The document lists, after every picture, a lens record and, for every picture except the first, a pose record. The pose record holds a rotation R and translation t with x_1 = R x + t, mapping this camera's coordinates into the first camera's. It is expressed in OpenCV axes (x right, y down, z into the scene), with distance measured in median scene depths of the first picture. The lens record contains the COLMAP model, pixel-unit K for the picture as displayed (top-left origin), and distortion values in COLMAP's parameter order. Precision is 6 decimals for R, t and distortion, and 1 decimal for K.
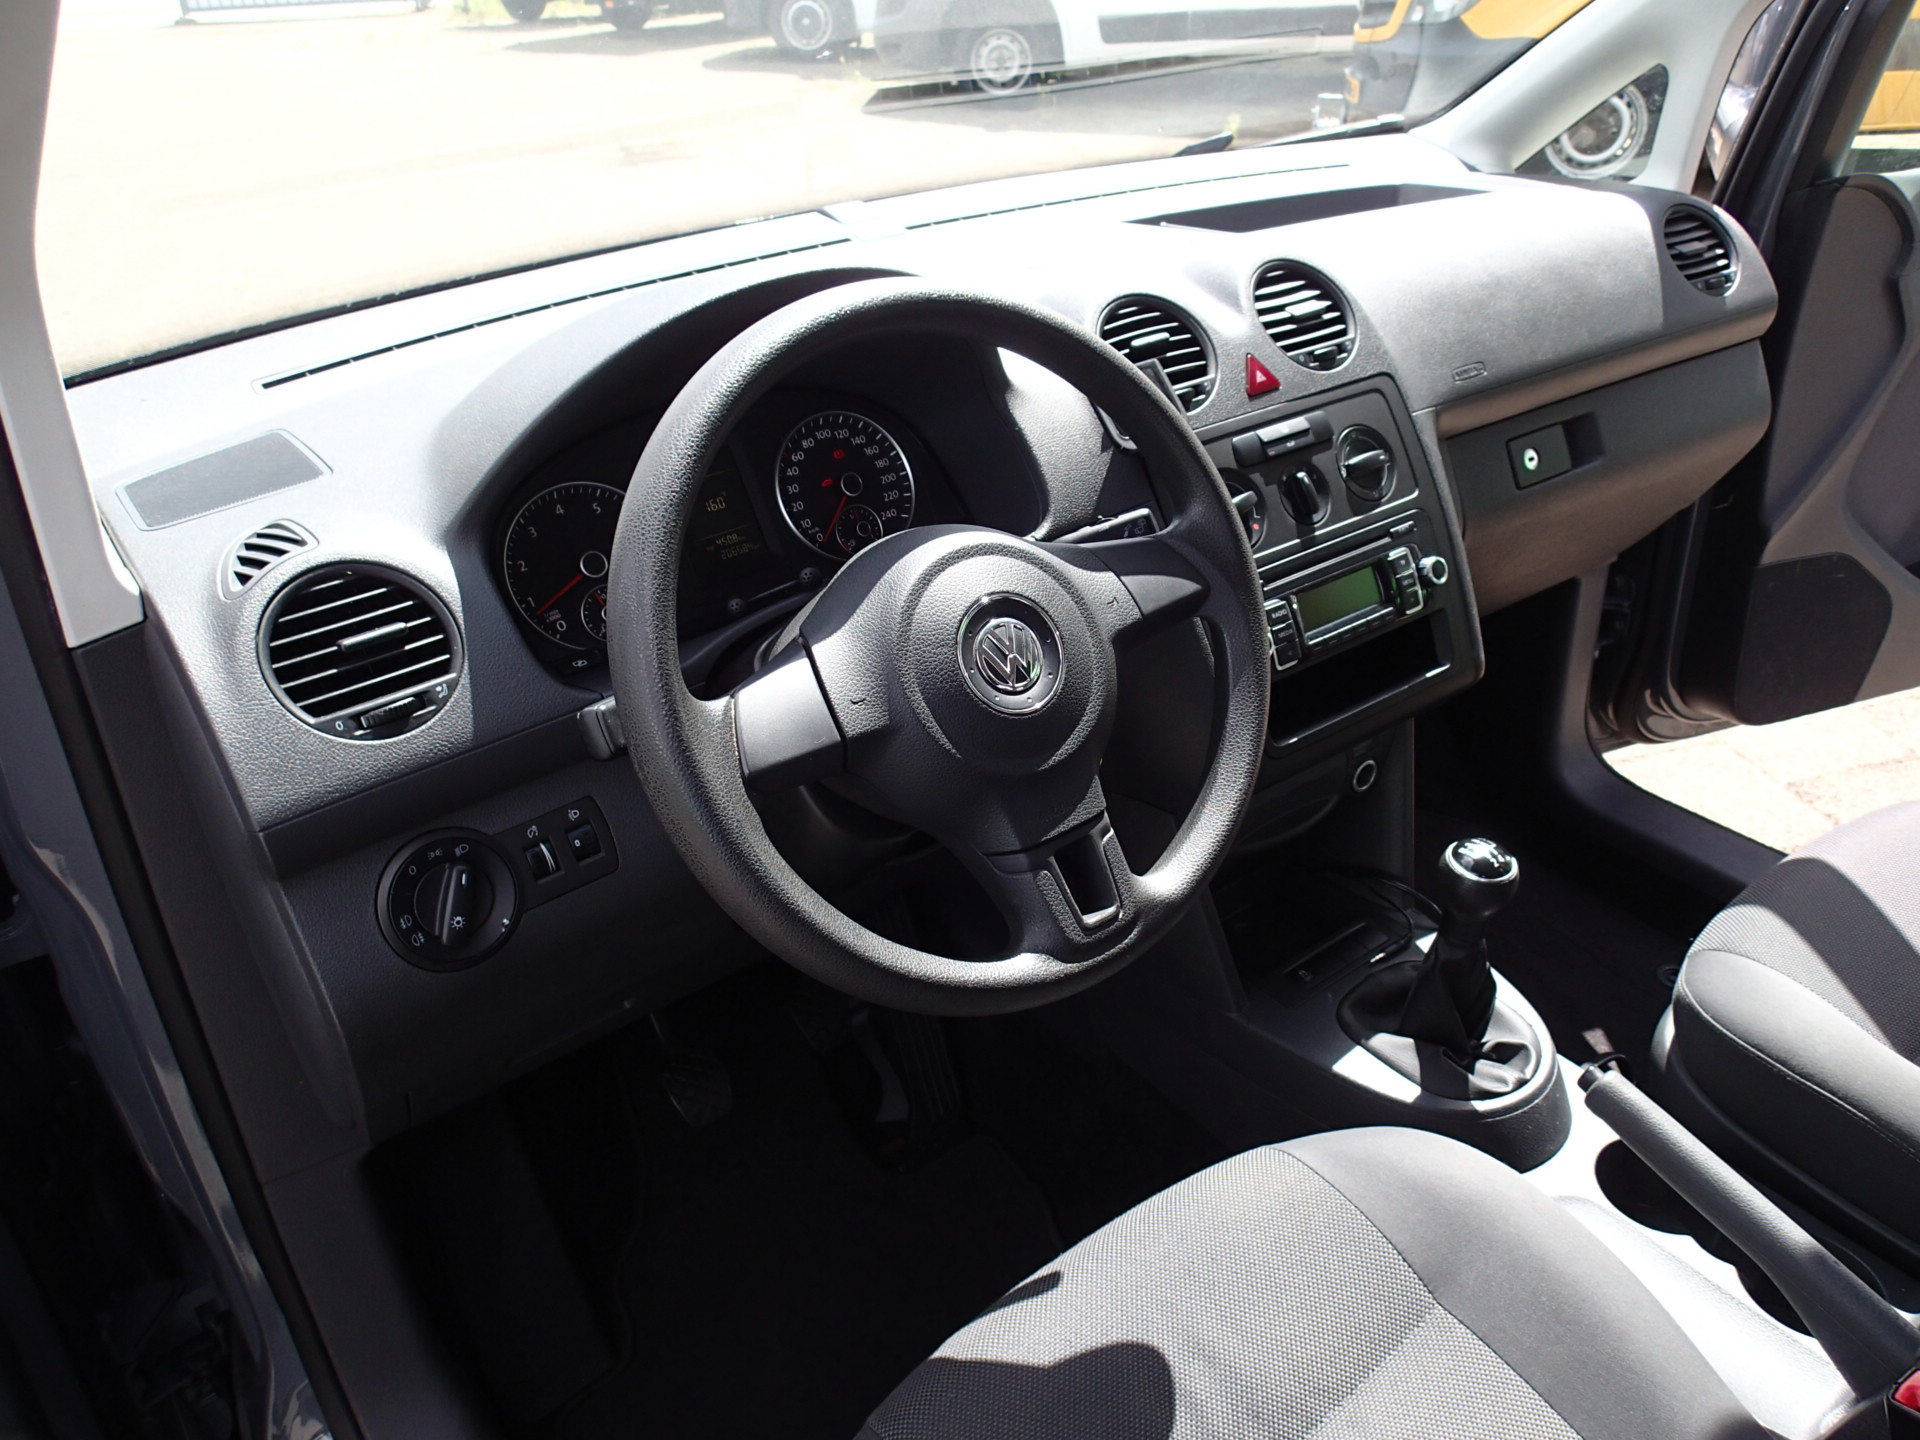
lens RADIAL K [[1442.7, 0, 963.4], [0, 1442.7, 722.8], [0, 0, 1]] dist [0.000195, 0.001996]
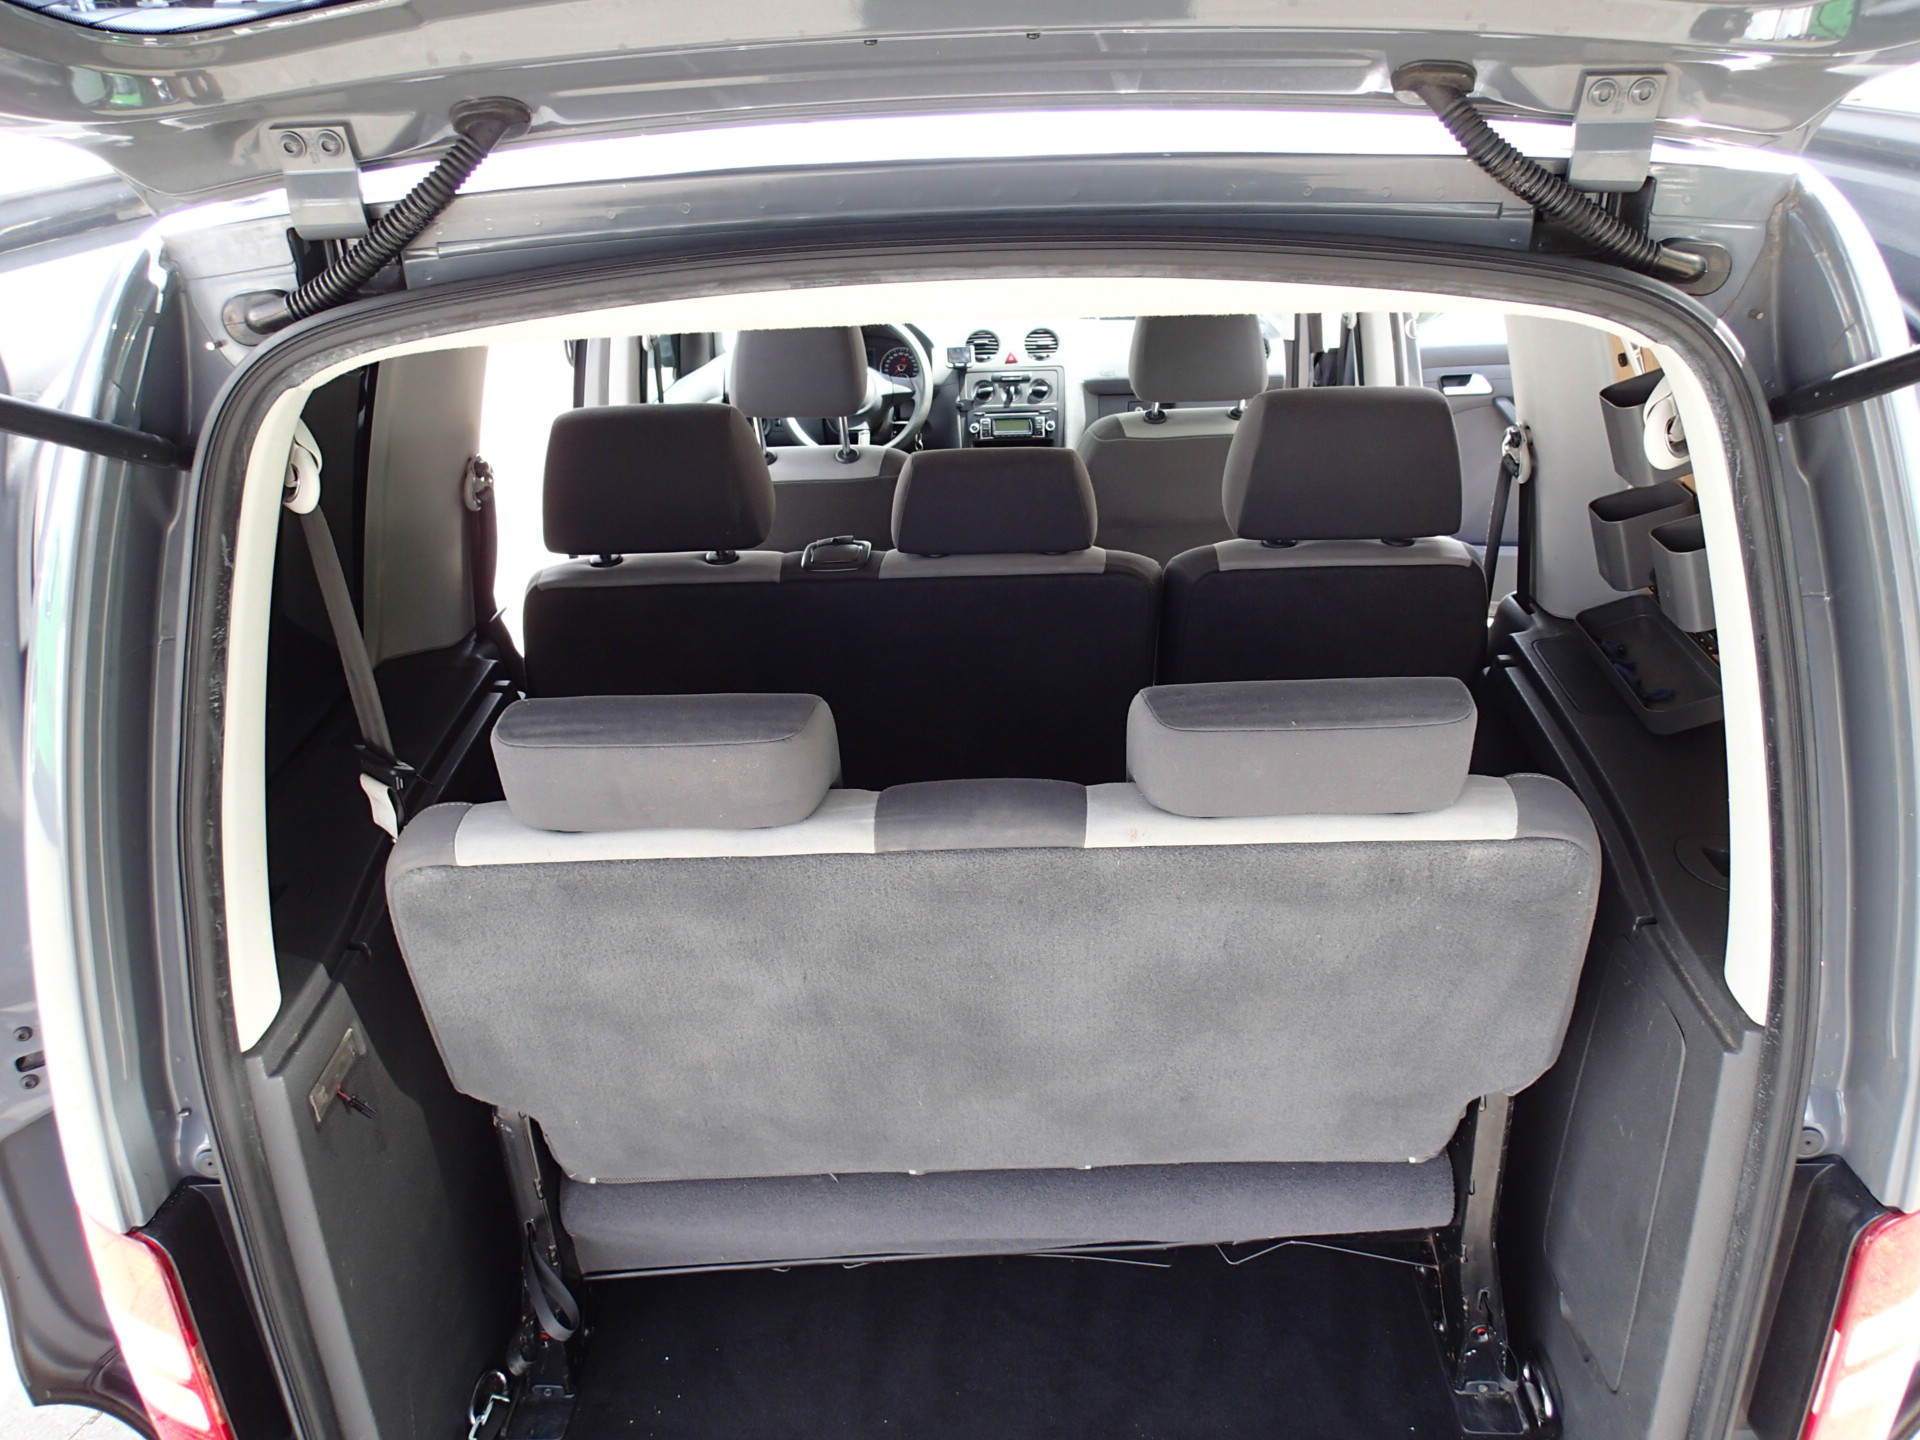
lens RADIAL K [[1442.7, 0, 962.5], [0, 1442.7, 722.6], [0, 0, 1]] dist [0.000195, 0.001996]
pose [[0.797361, 0.281730, -0.533708, 2.171893], [-0.304046, 0.951447, 0.047997, 0.450969], [0.521317, 0.124001, 0.844306, -1.831920]]
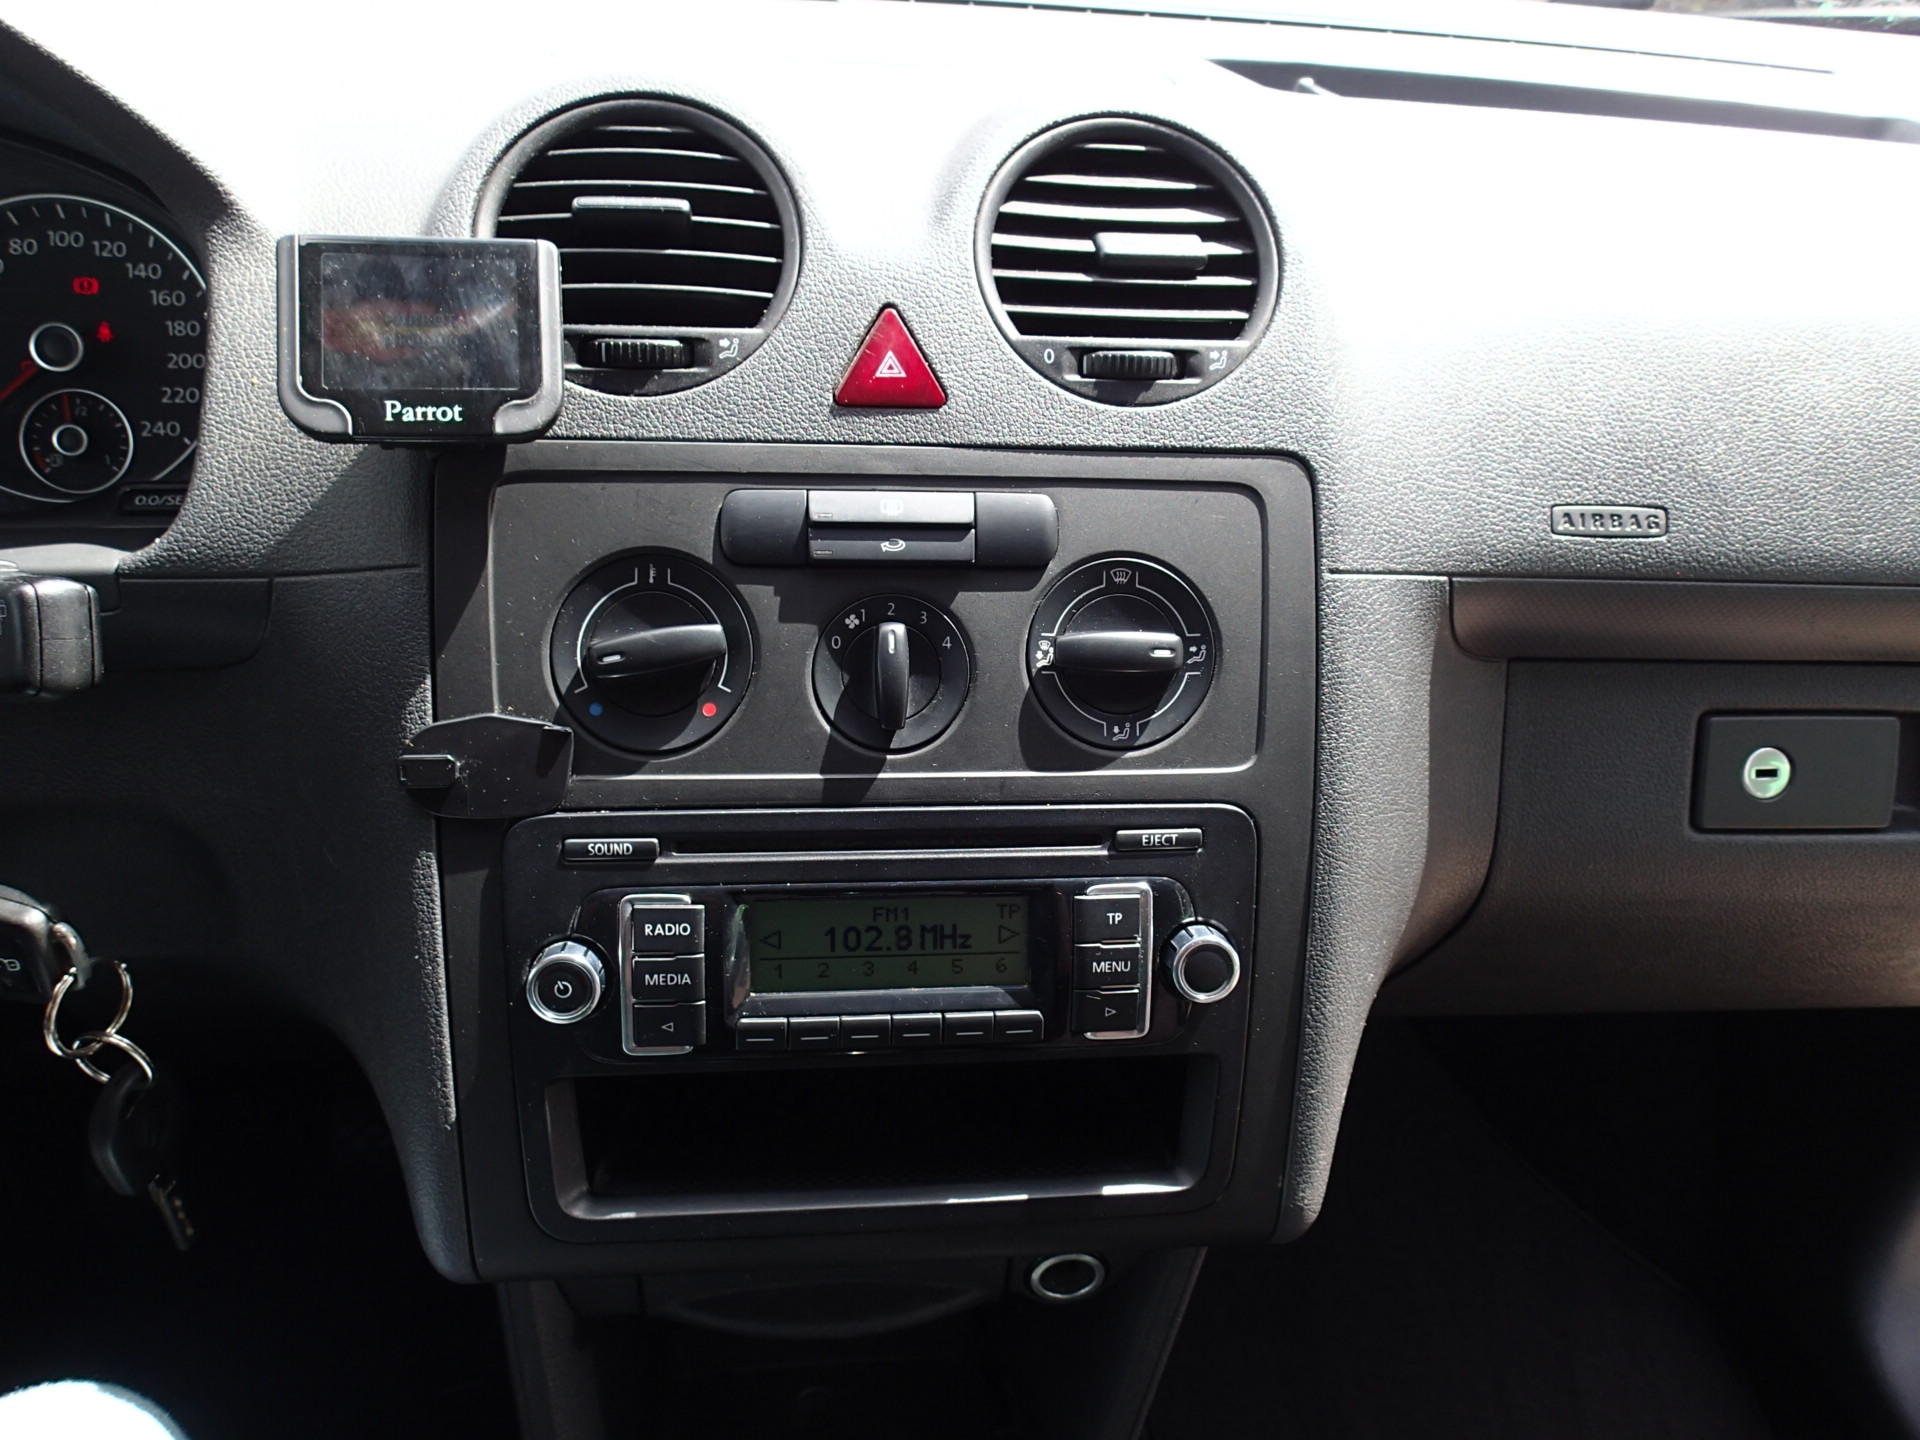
lens RADIAL K [[1442.7, 0, 967.6], [0, 1442.7, 715.0], [0, 0, 1]] dist [0.000195, 0.001996]
pose [[0.860396, 0.356057, -0.364613, 0.405807], [-0.335502, 0.934281, 0.120655, -0.203583], [0.383611, 0.018518, 0.923309, 0.631905]]
